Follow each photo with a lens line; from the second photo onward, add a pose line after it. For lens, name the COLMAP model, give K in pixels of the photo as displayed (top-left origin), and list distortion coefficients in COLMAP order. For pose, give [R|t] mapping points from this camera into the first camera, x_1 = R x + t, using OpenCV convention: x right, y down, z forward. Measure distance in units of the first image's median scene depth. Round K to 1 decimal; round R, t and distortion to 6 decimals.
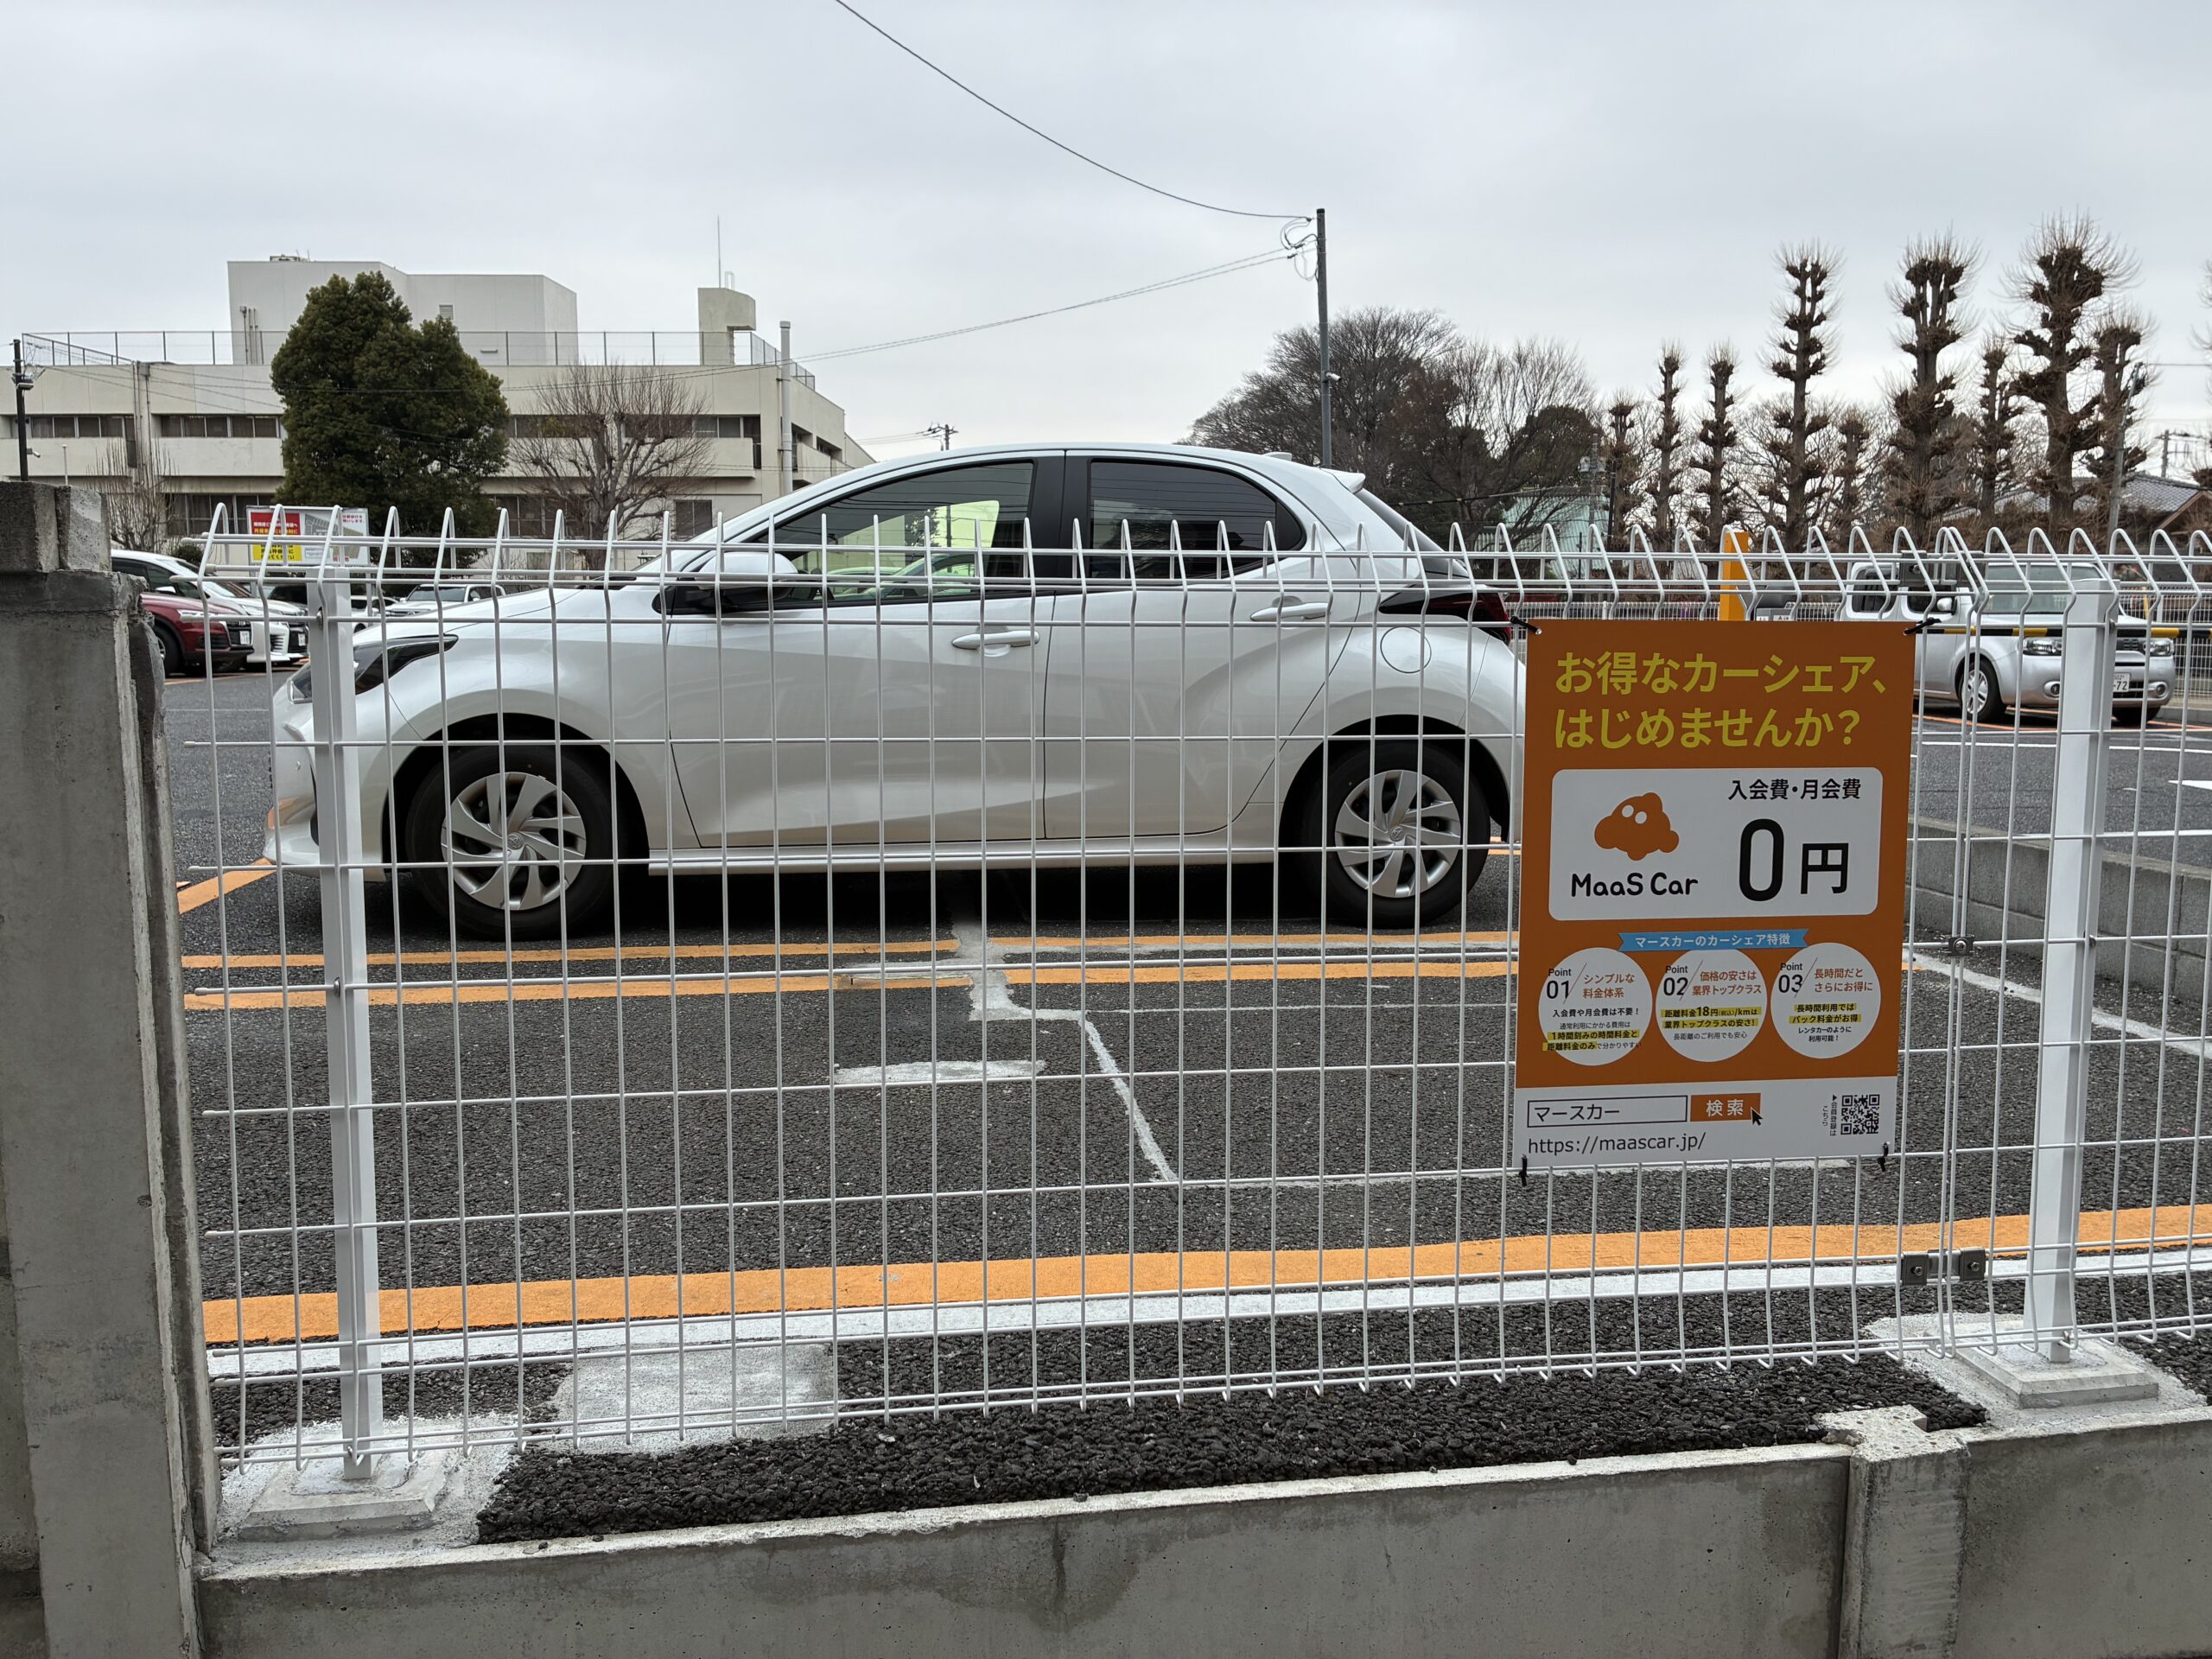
lens RADIAL K [[1702.5, 0, 1106.0], [0, 1702.5, 829.5], [0, 0, 1]] dist [0.052334, 0.002135]
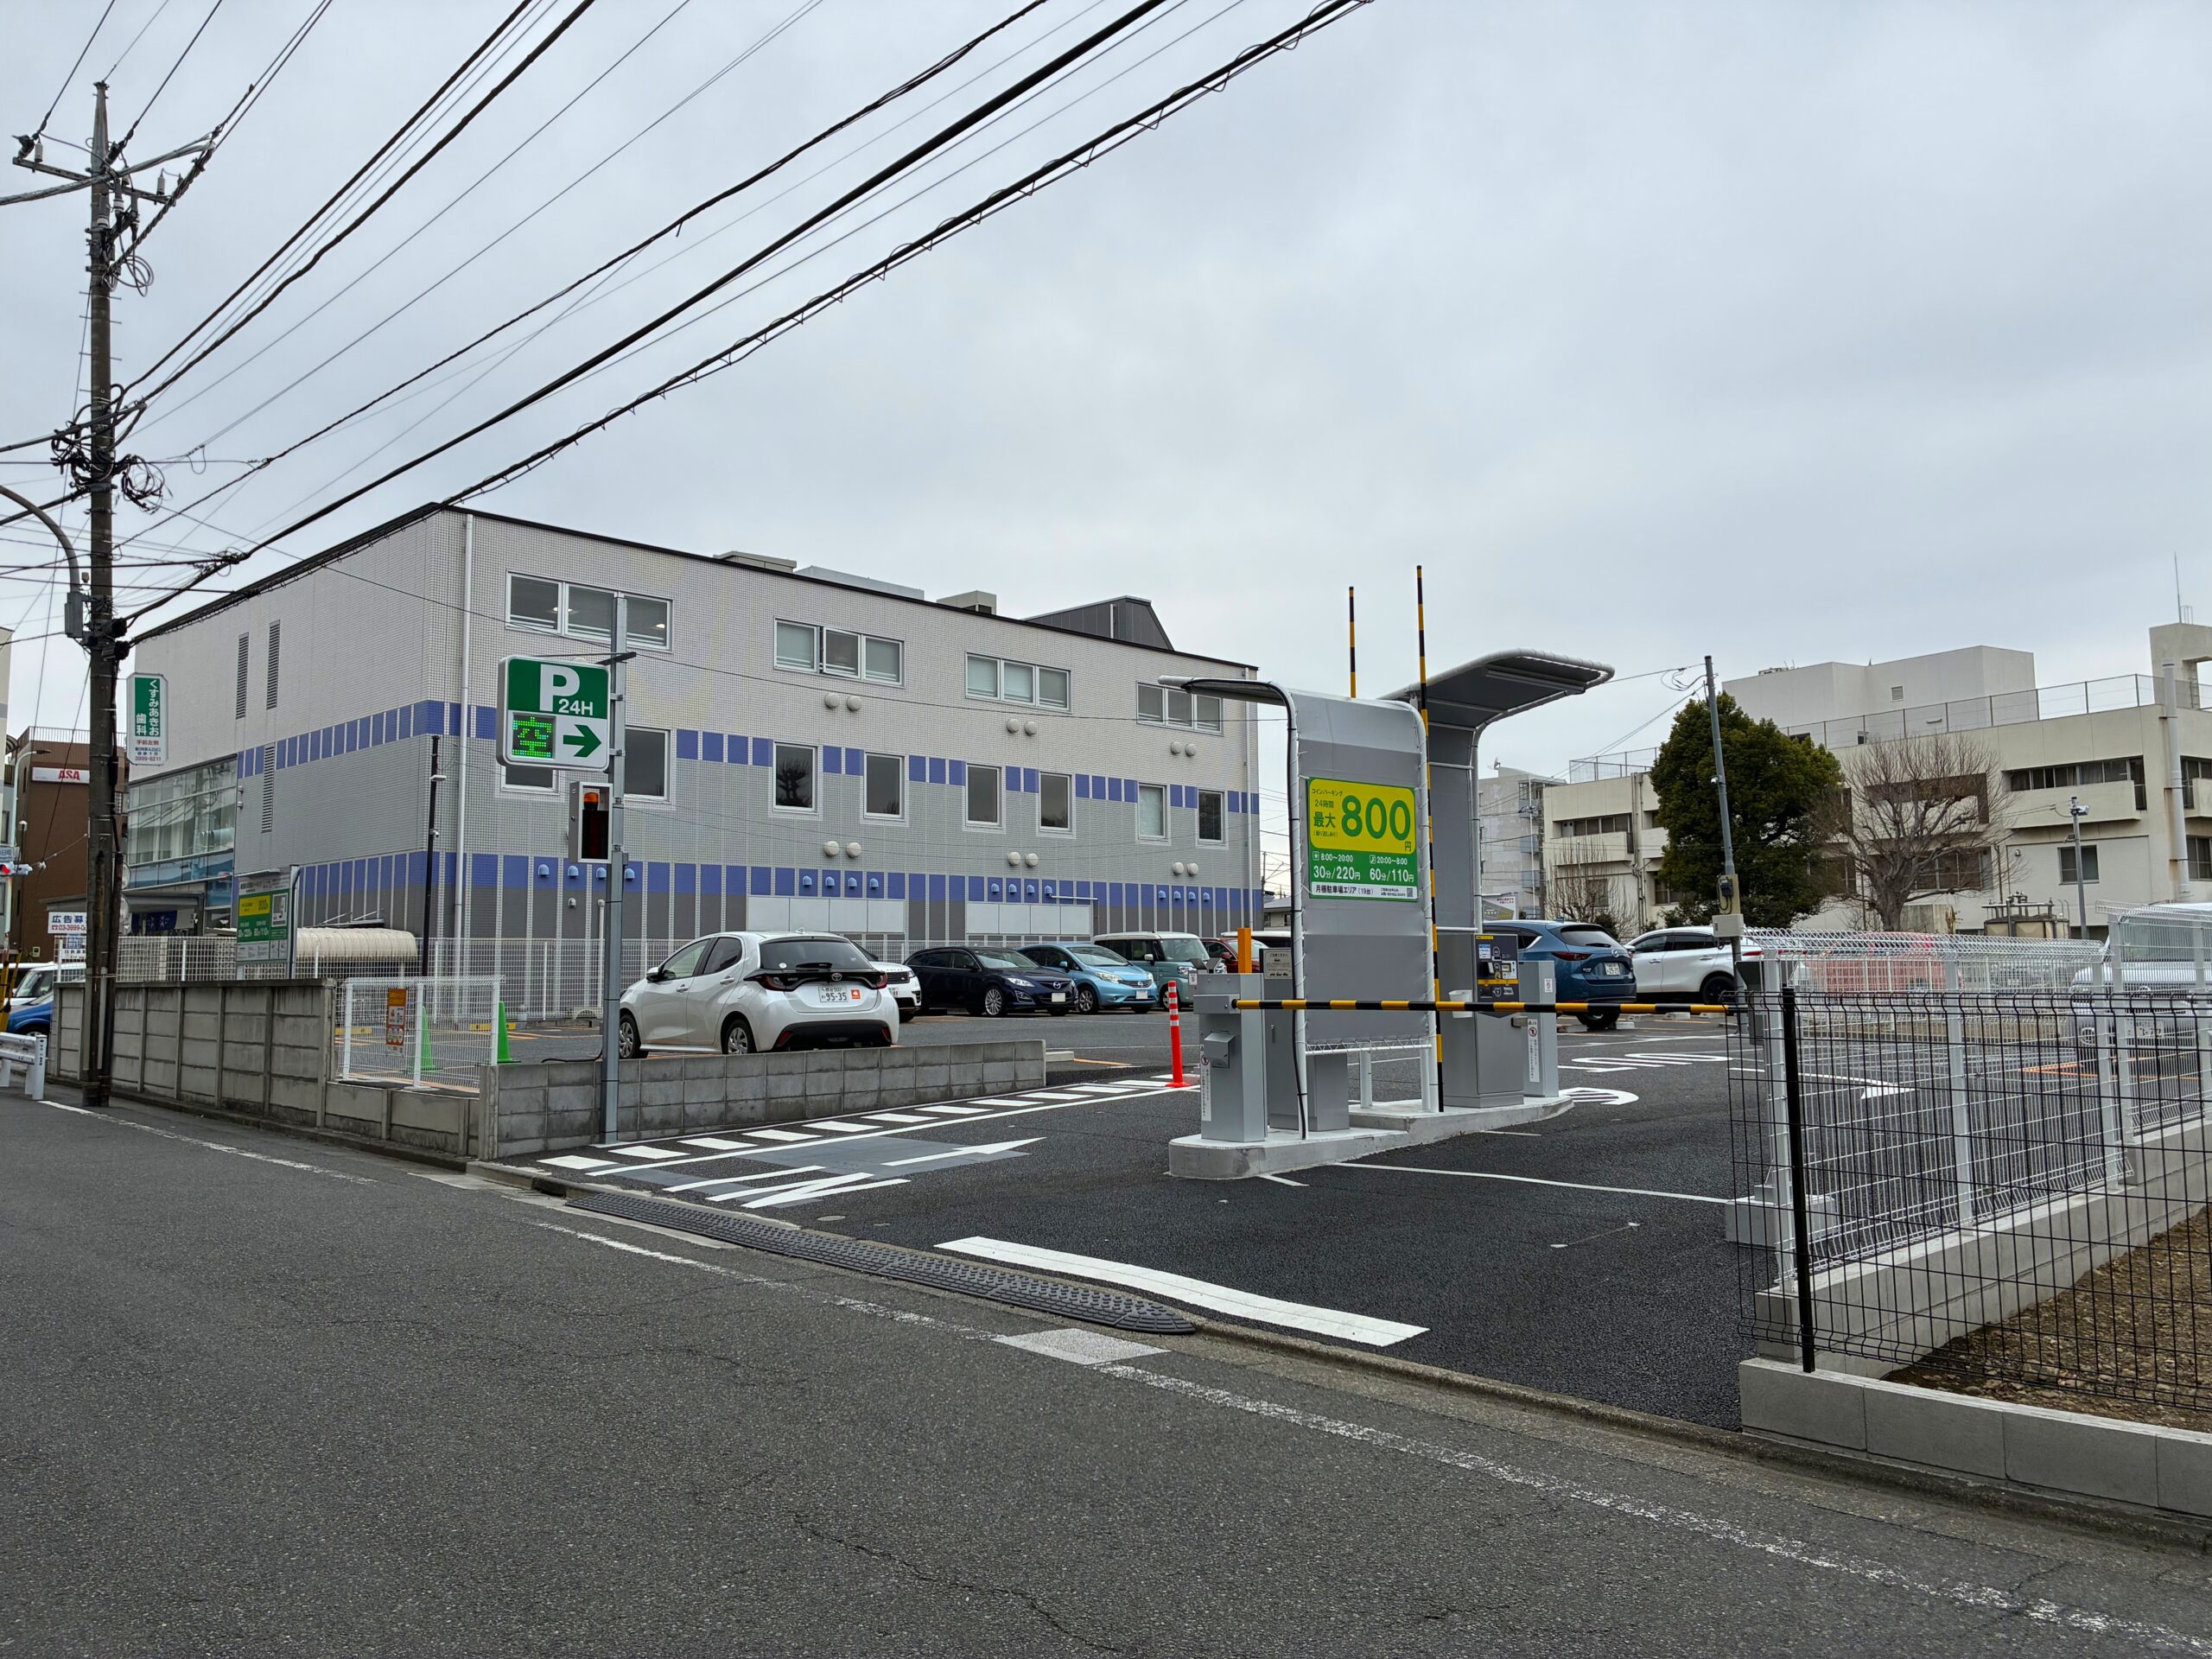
lens RADIAL K [[1648.5, 0, 1106.0], [0, 1648.5, 829.5], [0, 0, 1]] dist [0.040421, -0.036125]
pose [[0.569035, -0.075553, -0.818835, 0.238966], [-0.090298, 0.984007, -0.153545, -0.000143], [0.817340, 0.161312, 0.553112, -0.010844]]
